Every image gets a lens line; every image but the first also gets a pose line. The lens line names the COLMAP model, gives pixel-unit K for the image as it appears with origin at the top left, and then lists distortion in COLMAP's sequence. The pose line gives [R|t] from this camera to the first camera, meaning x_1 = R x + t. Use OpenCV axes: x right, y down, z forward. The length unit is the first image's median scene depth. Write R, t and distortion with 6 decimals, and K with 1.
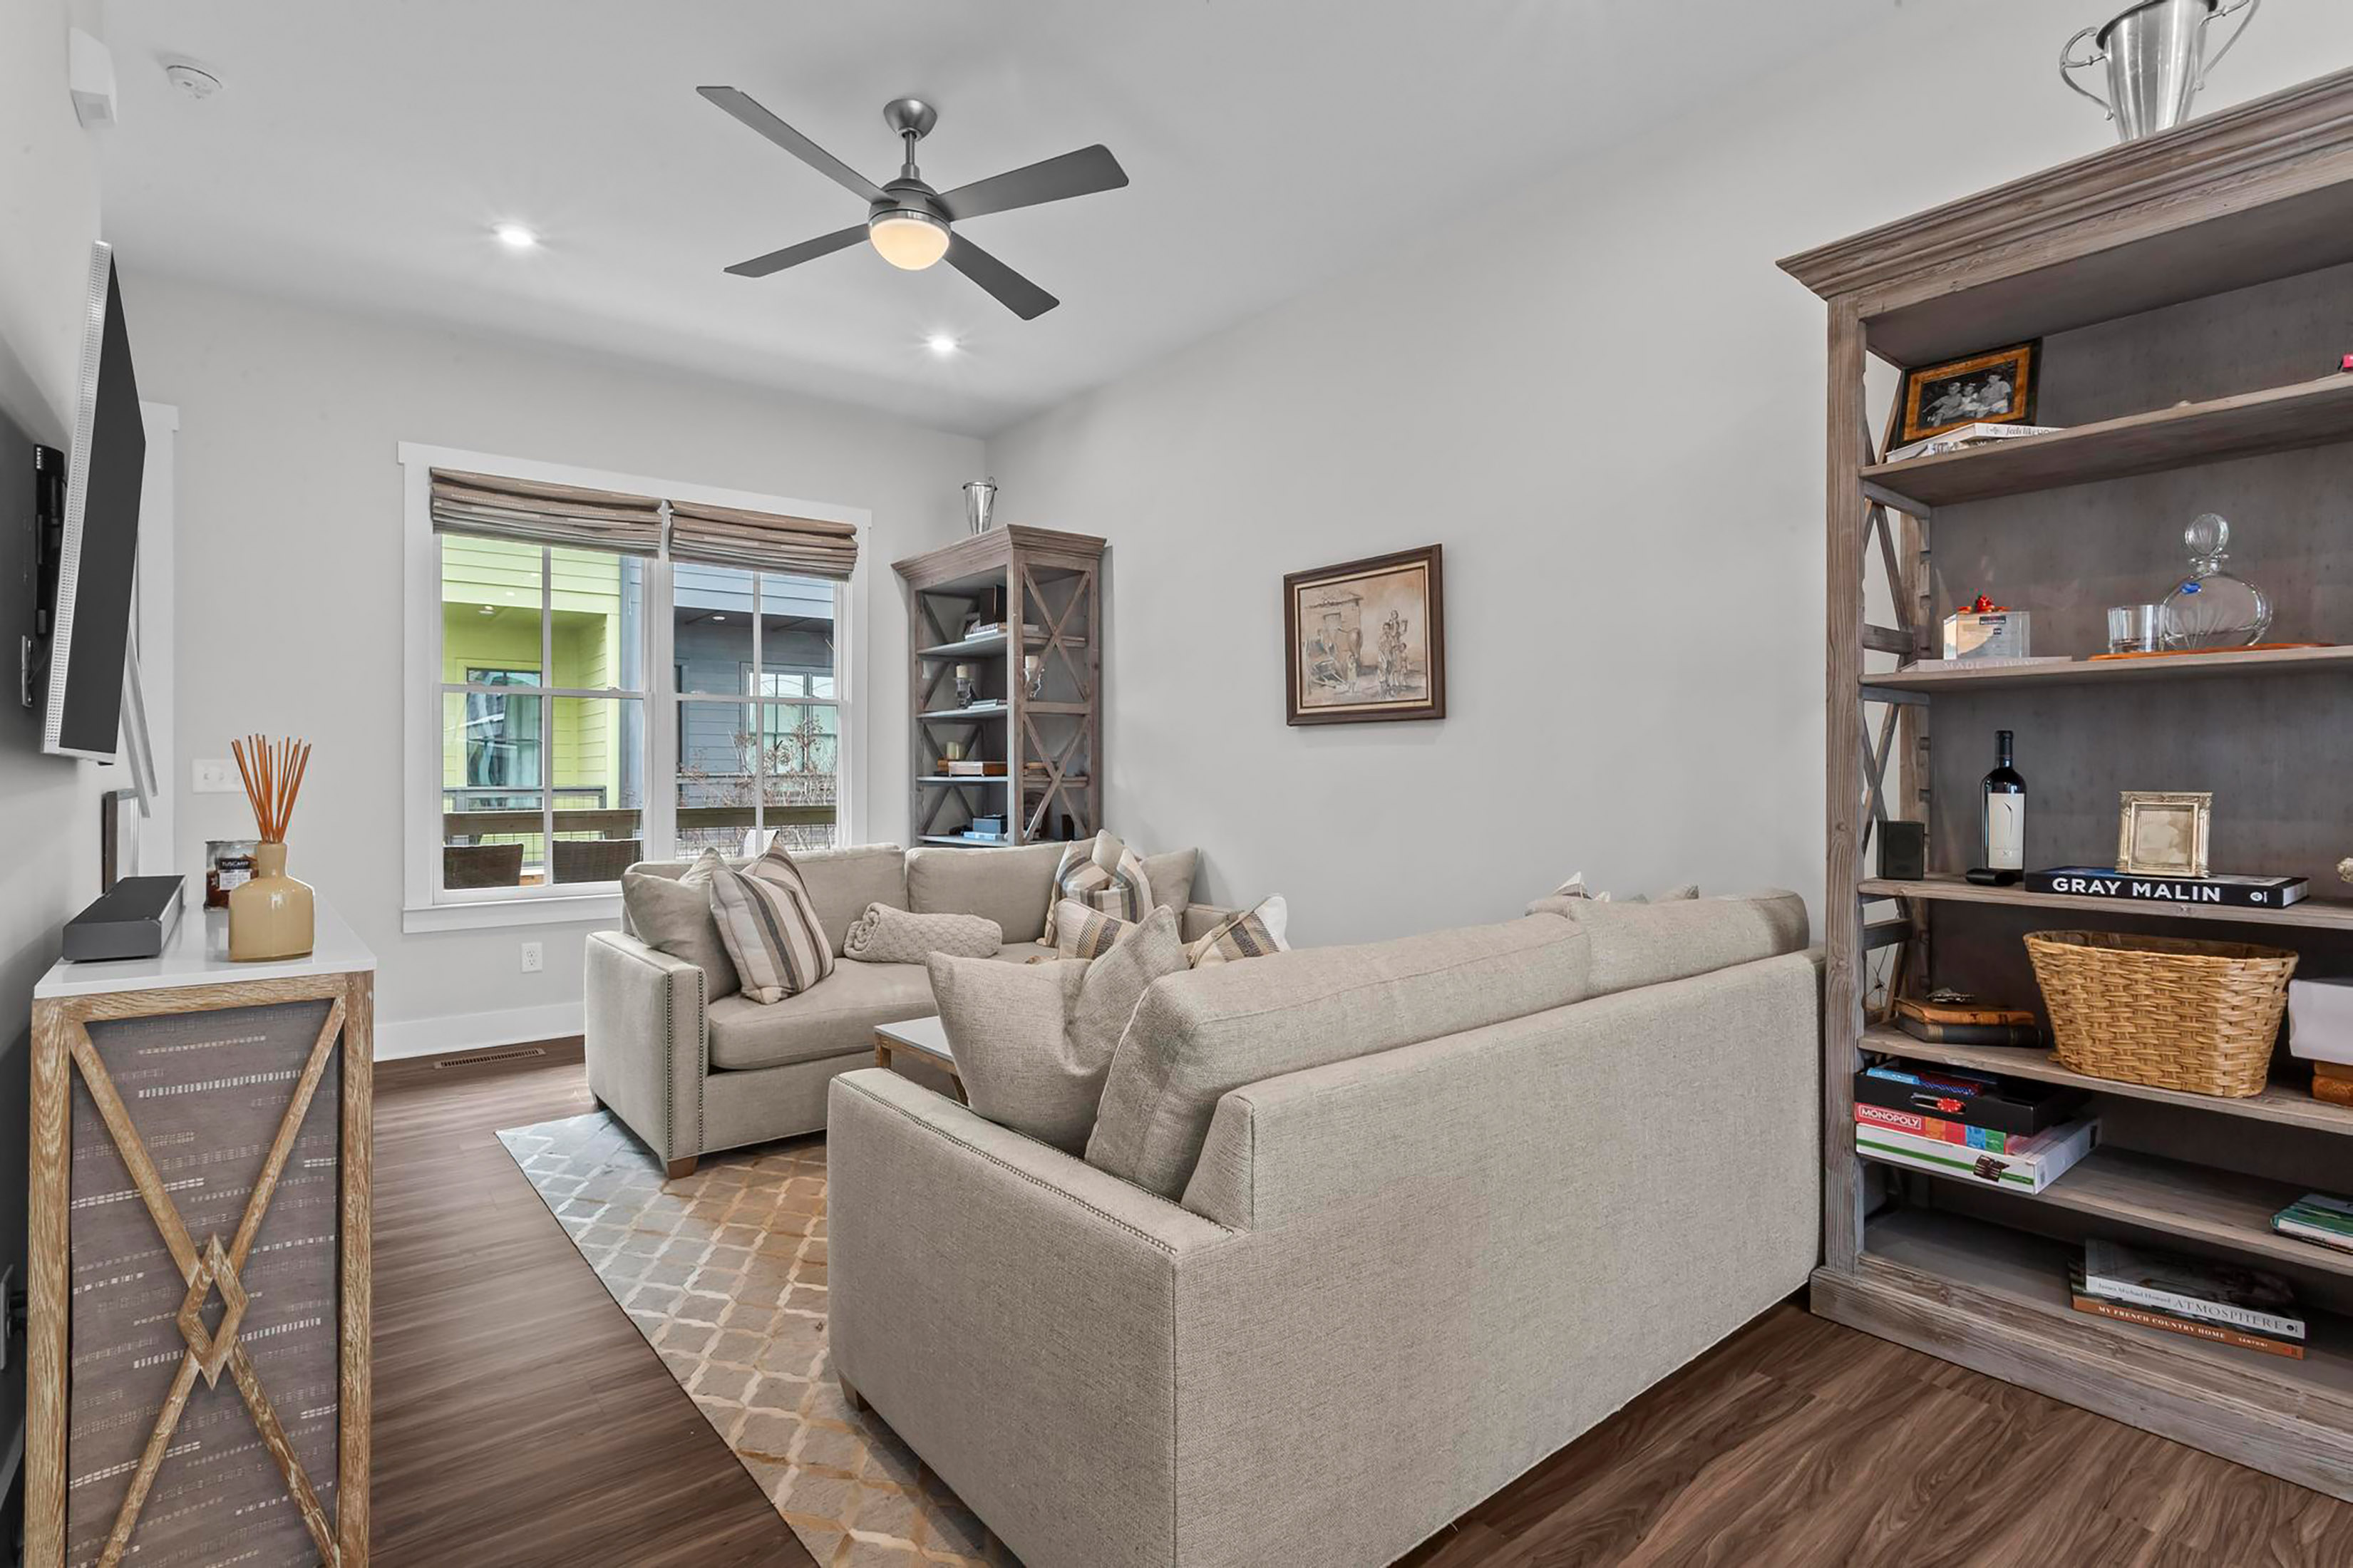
lens RADIAL K [[1140.8, 0, 1169.7], [0, 1140.8, 761.5], [0, 0, 1]] dist [-0.001296, 0.010561]
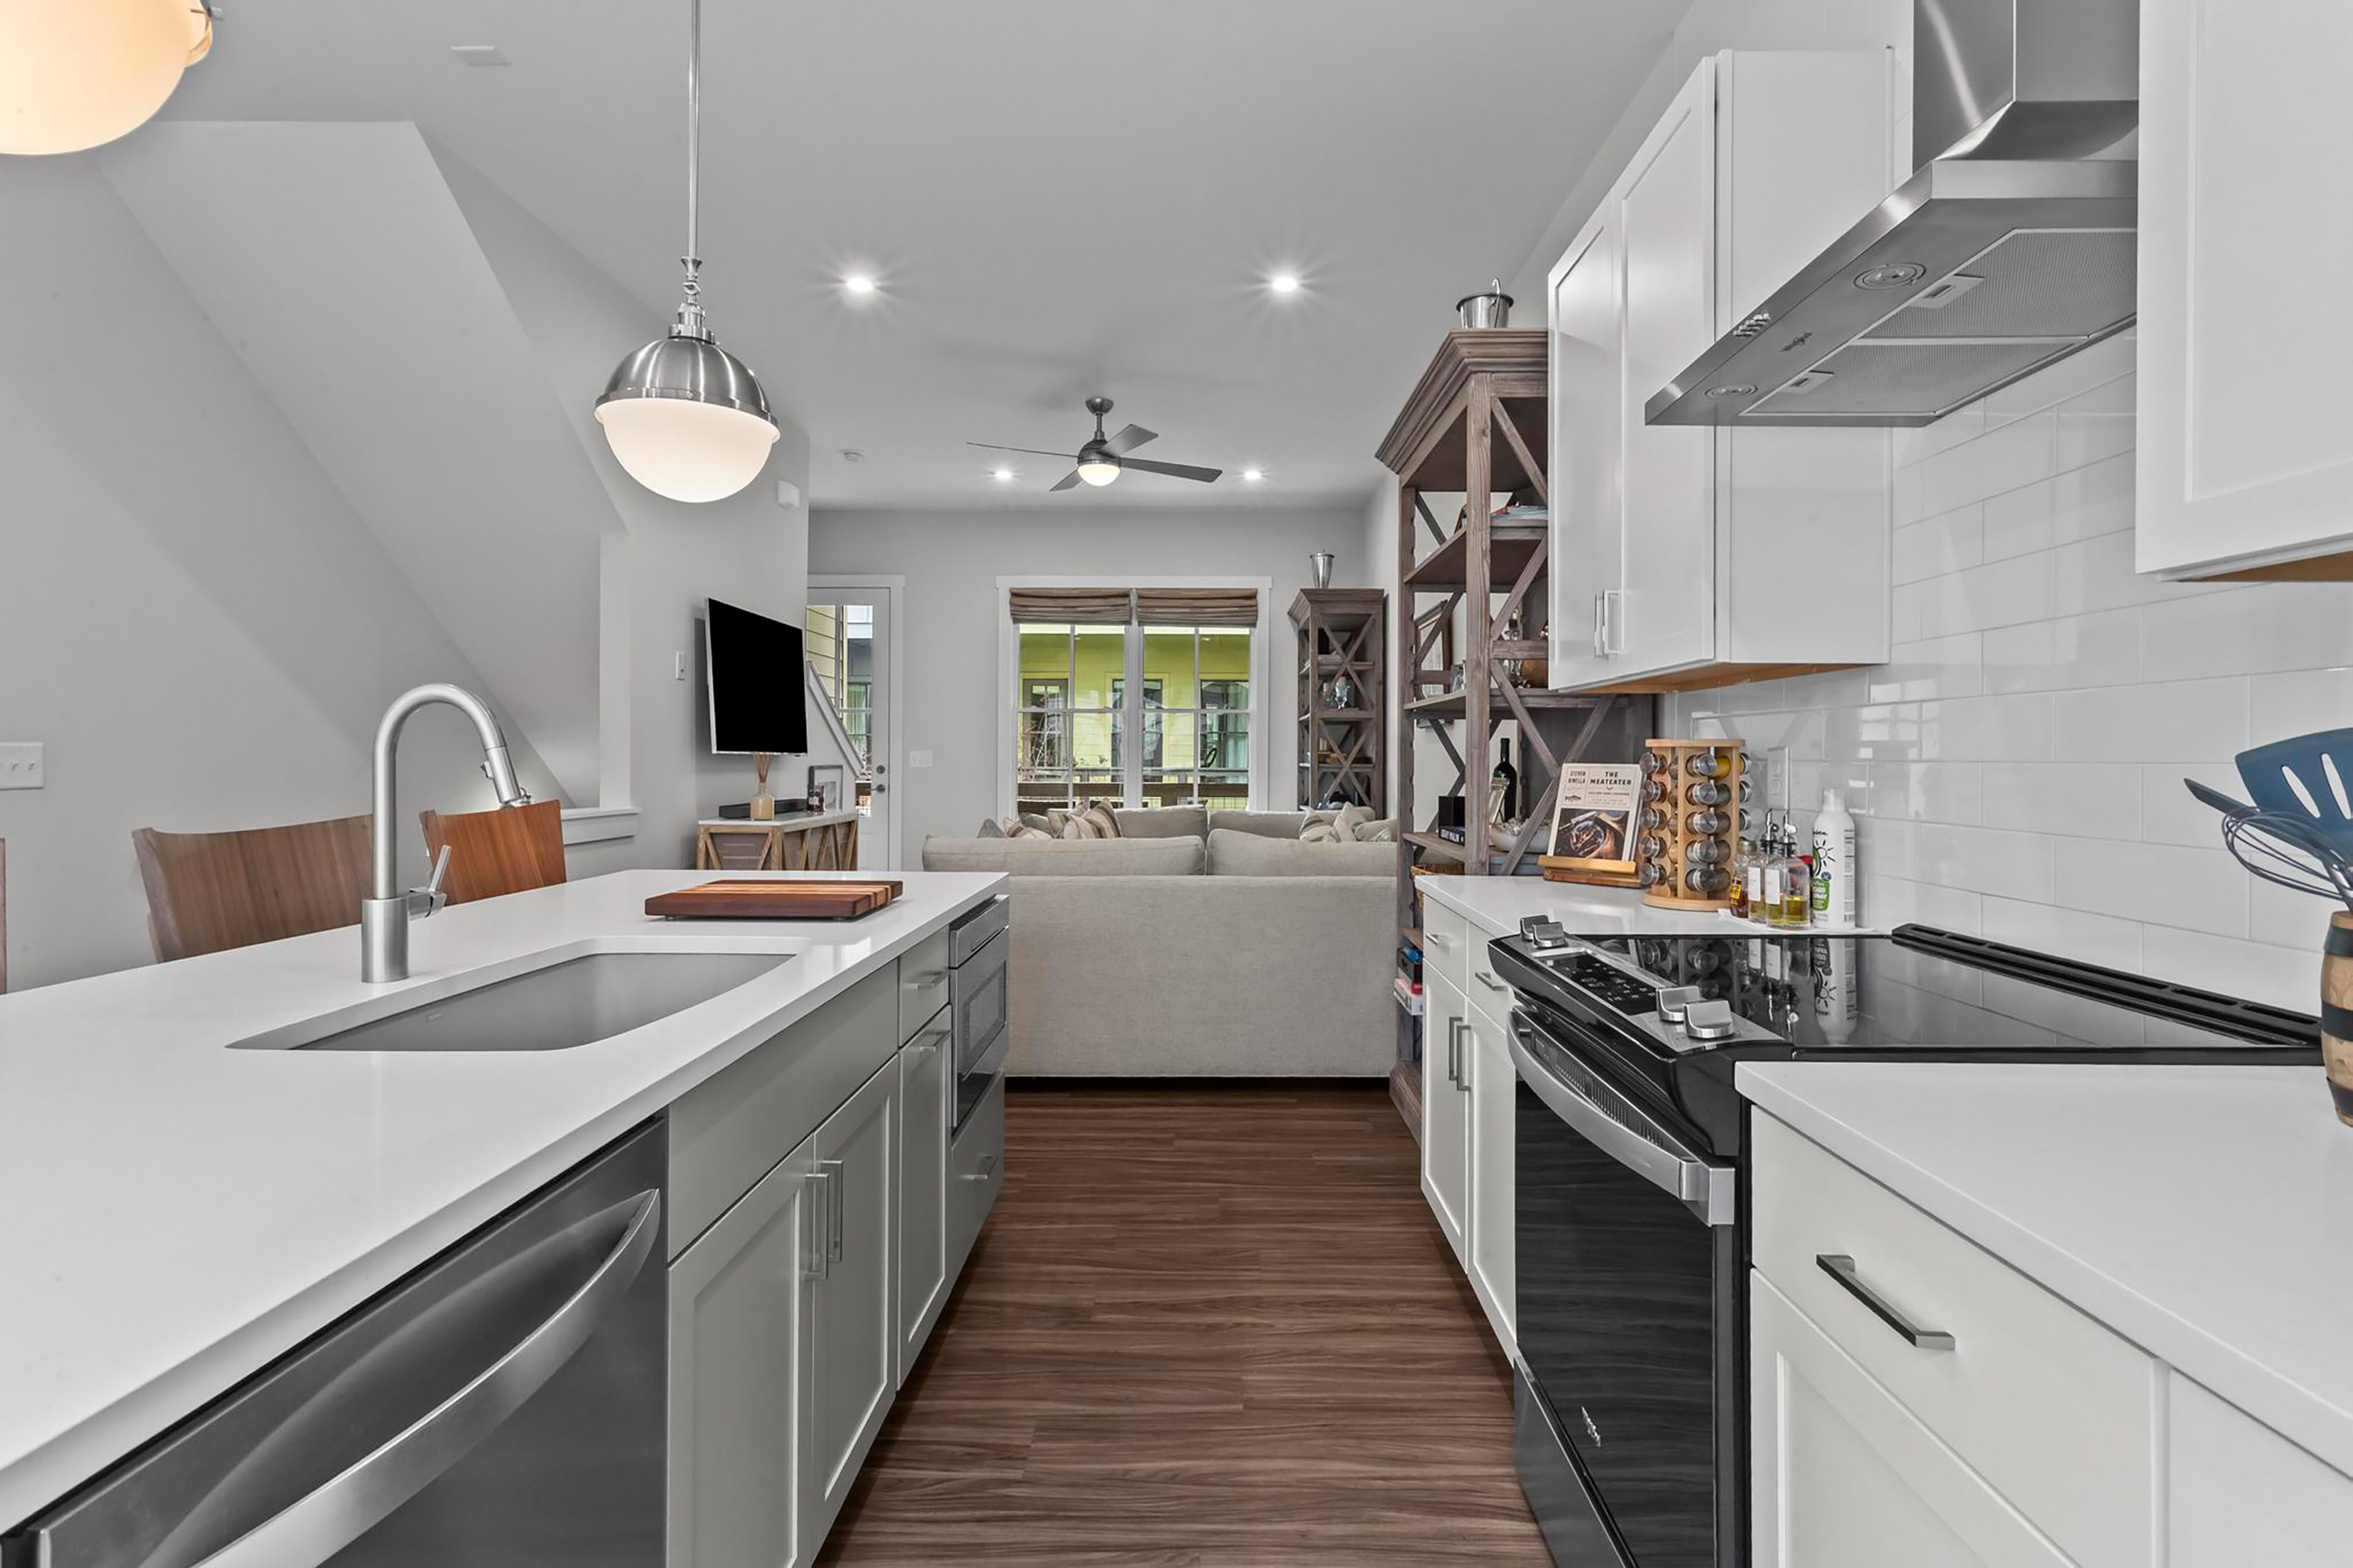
lens RADIAL K [[1140.8, 0, 1169.7], [0, 1140.8, 761.5], [0, 0, 1]] dist [-0.001296, 0.010561]
pose [[0.777564, 0.008740, -0.628743, 0.668164], [-0.000079, 0.999905, 0.013801, -0.011545], [0.628804, -0.010681, 0.777490, -0.234011]]
